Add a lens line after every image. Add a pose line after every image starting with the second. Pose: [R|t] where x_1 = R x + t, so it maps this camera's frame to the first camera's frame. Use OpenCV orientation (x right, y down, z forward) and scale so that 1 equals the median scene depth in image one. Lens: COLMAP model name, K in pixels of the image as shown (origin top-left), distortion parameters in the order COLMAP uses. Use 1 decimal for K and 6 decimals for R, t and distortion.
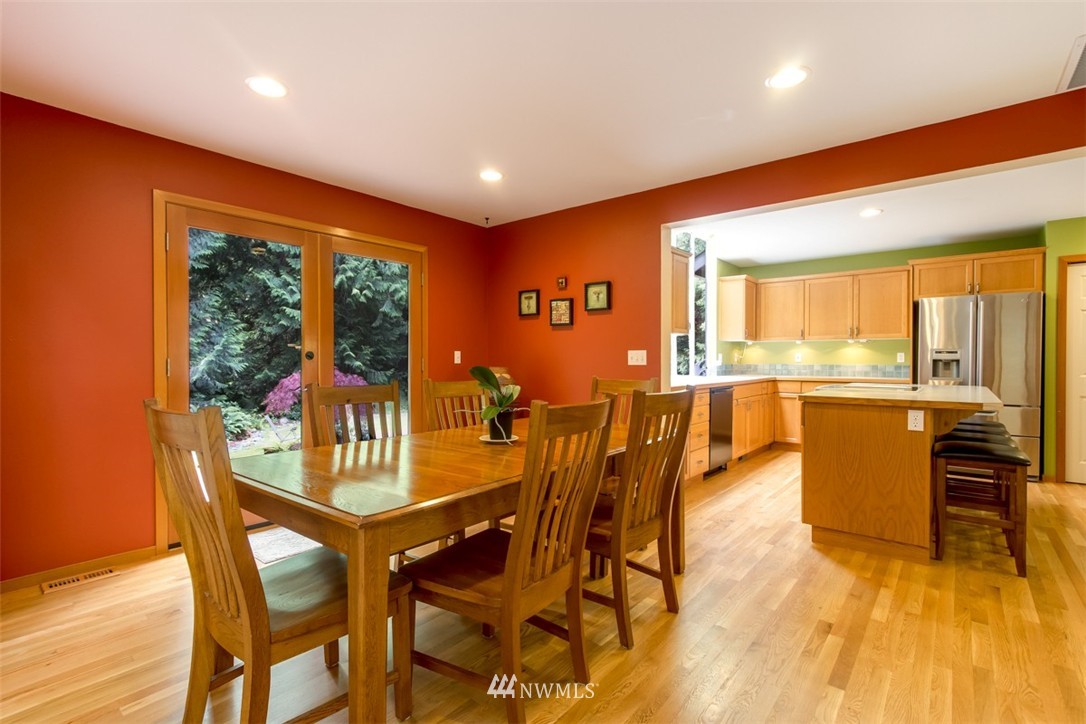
lens RADIAL K [[505.5, 0, 540.5], [0, 505.5, 365.1], [0, 0, 1]] dist [-0.012682, 0.000758]
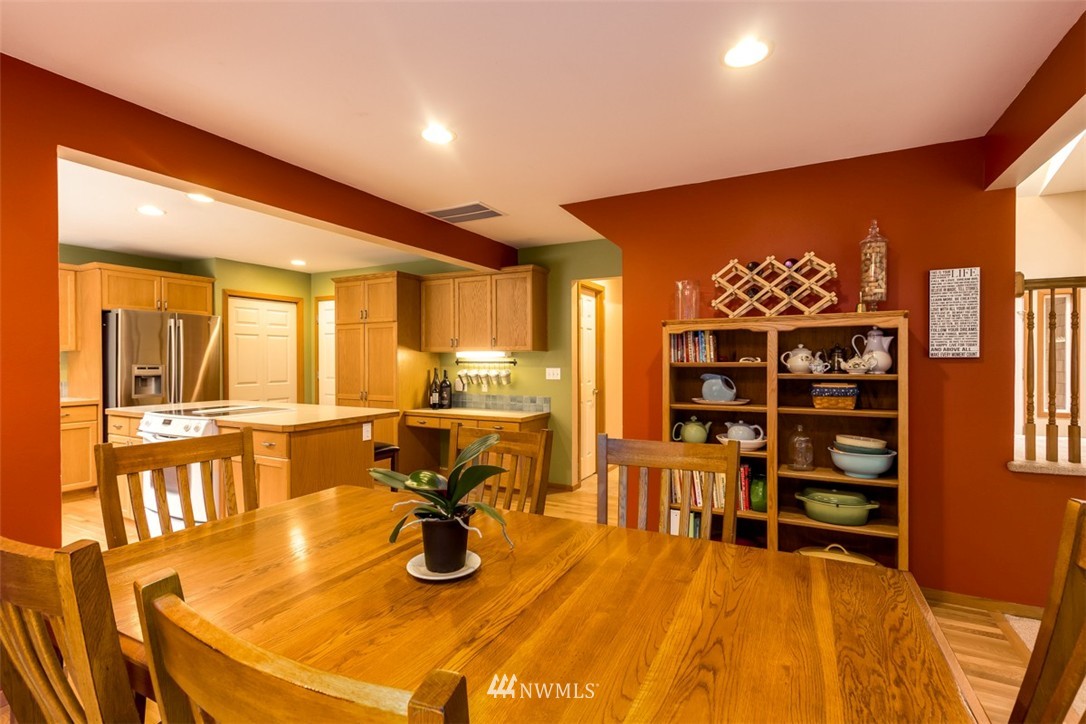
lens RADIAL K [[503.0, 0, 546.4], [0, 503.0, 365.0], [0, 0, 1]] dist [-0.000058, 0.000538]
pose [[-0.212308, -0.012622, 0.977121, -0.283690], [0.011310, 0.999818, 0.015372, -0.035324], [-0.977137, 0.014315, -0.212127, 0.422574]]
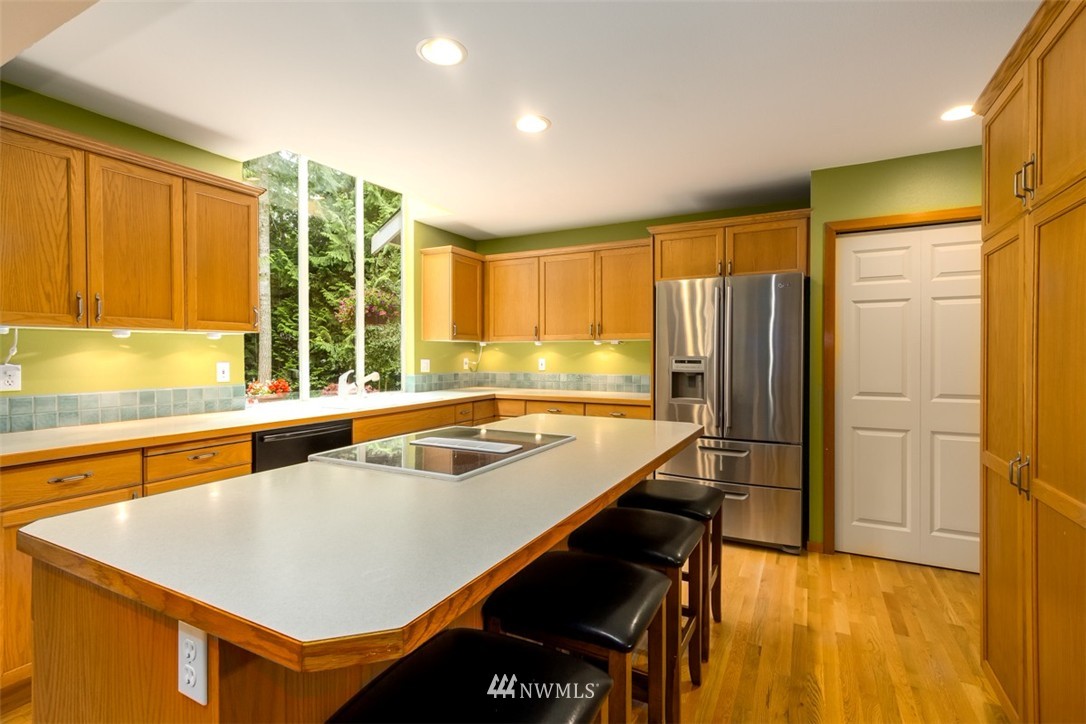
lens RADIAL K [[498.8, 0, 549.1], [0, 498.8, 358.6], [0, 0, 1]] dist [0.001006, 0.000360]
pose [[0.977624, -0.003123, 0.210337, 0.450056], [0.003401, 0.999994, -0.000959, -0.027486], [-0.210333, 0.001653, 0.977628, 0.353357]]
